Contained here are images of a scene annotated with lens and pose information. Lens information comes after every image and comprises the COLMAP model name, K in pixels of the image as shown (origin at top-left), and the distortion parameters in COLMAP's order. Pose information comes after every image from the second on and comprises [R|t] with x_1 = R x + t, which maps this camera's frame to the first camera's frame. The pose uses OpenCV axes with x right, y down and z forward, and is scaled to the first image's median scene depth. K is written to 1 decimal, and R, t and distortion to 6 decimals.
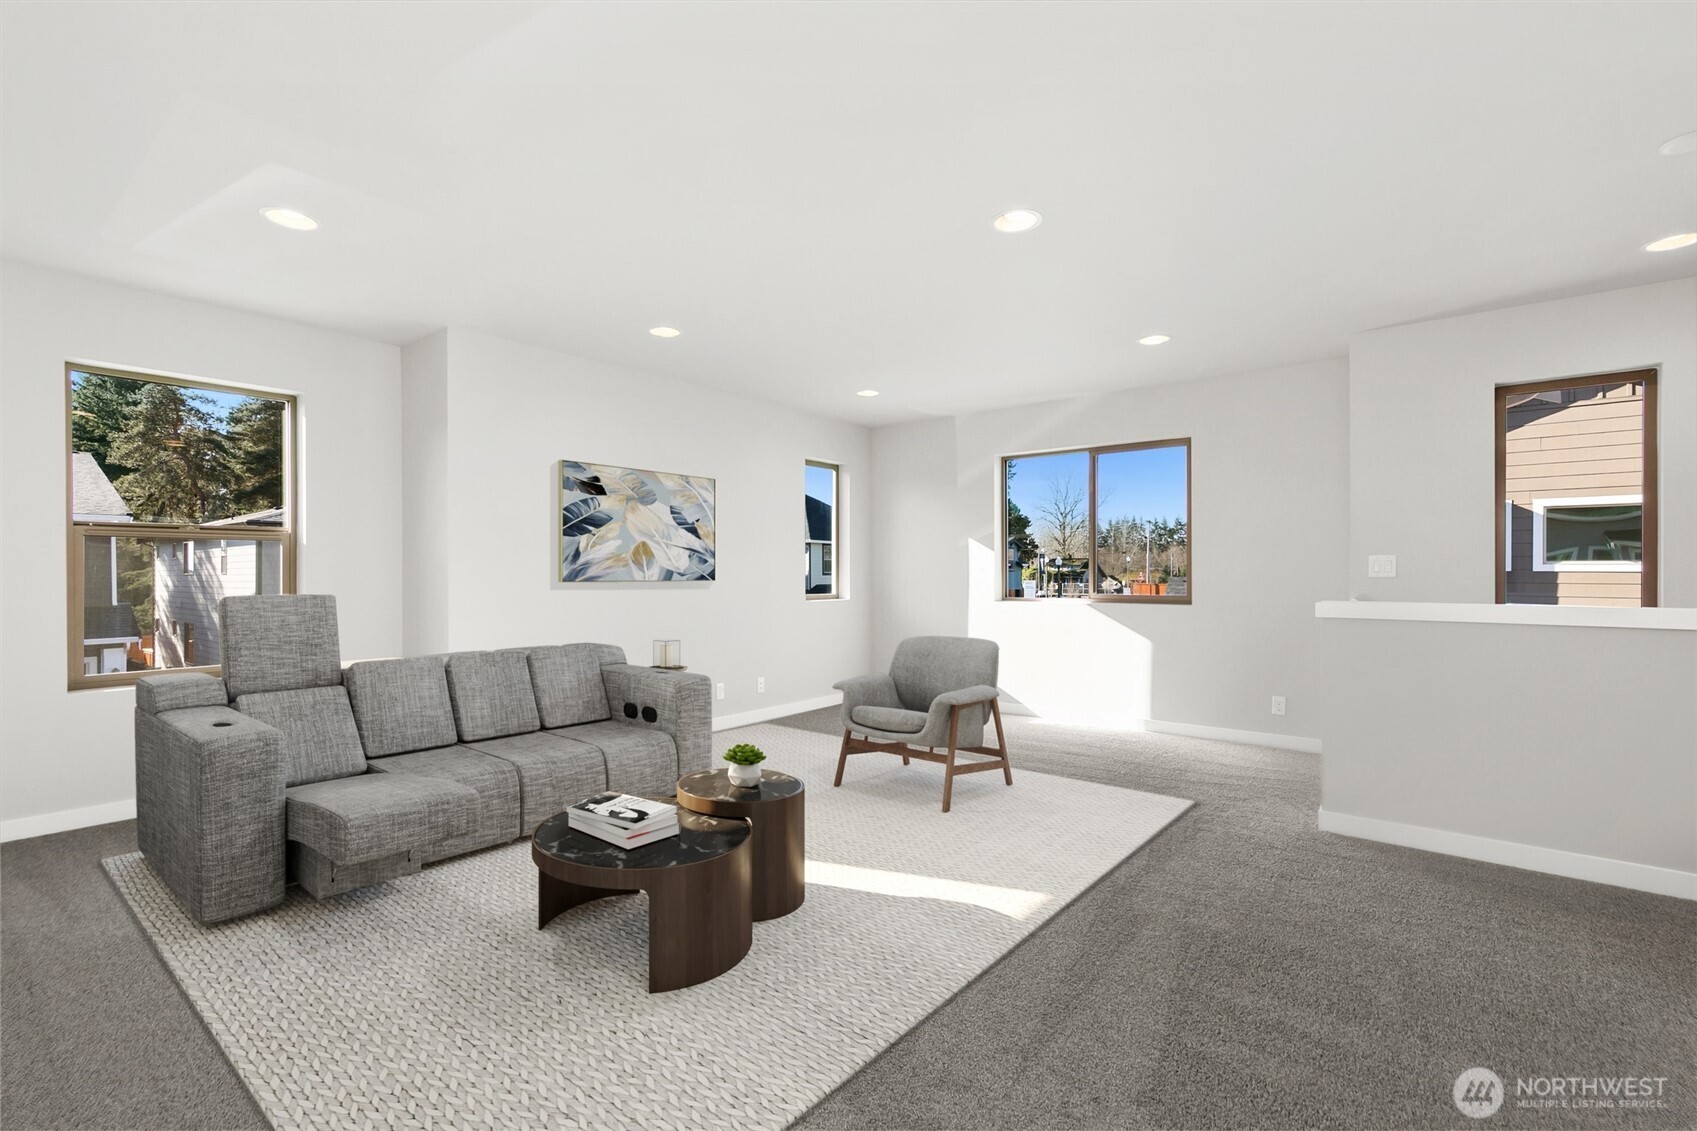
lens RADIAL K [[763.8, 0, 841.4], [0, 763.8, 571.3], [0, 0, 1]] dist [0.004001, 0.000525]
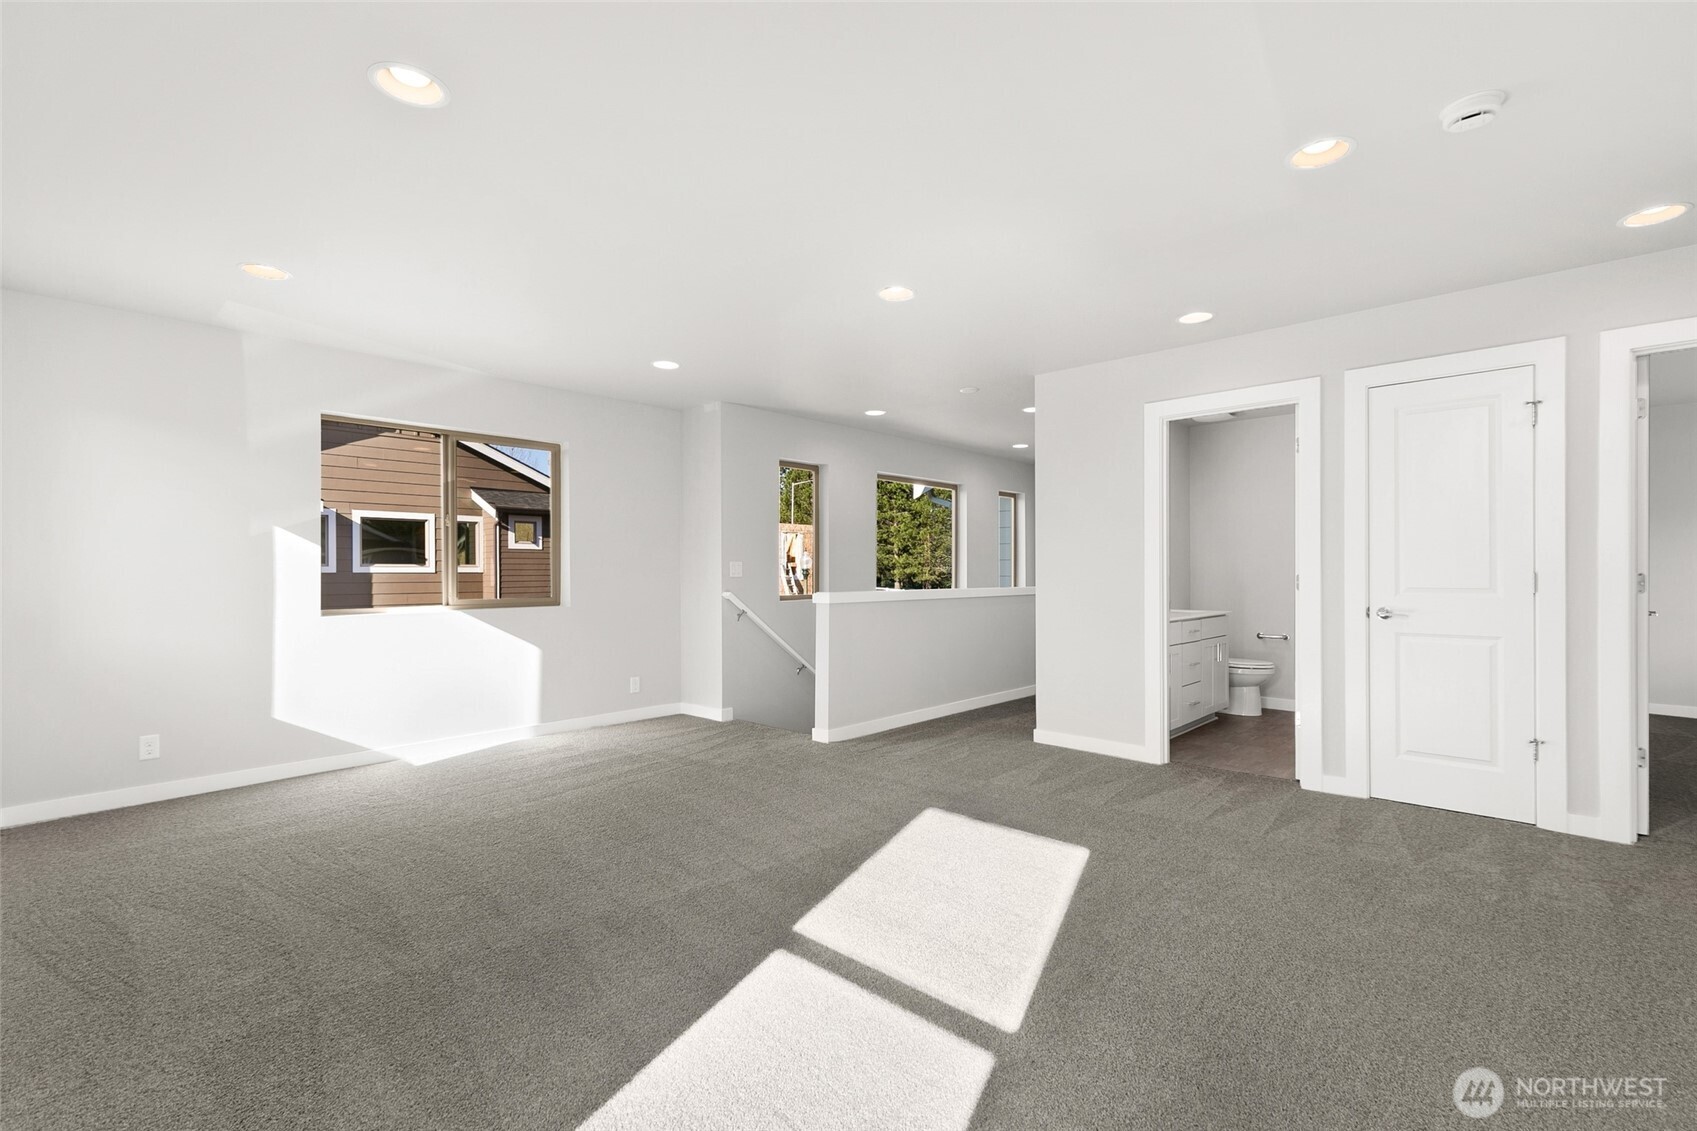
lens RADIAL K [[763.8, 0, 841.4], [0, 763.8, 571.3], [0, 0, 1]] dist [0.004001, 0.000525]
pose [[0.068257, -0.002934, 0.997663, -0.464915], [0.004108, 0.999988, 0.002660, -0.004977], [-0.997659, 0.003917, 0.068268, 0.446512]]
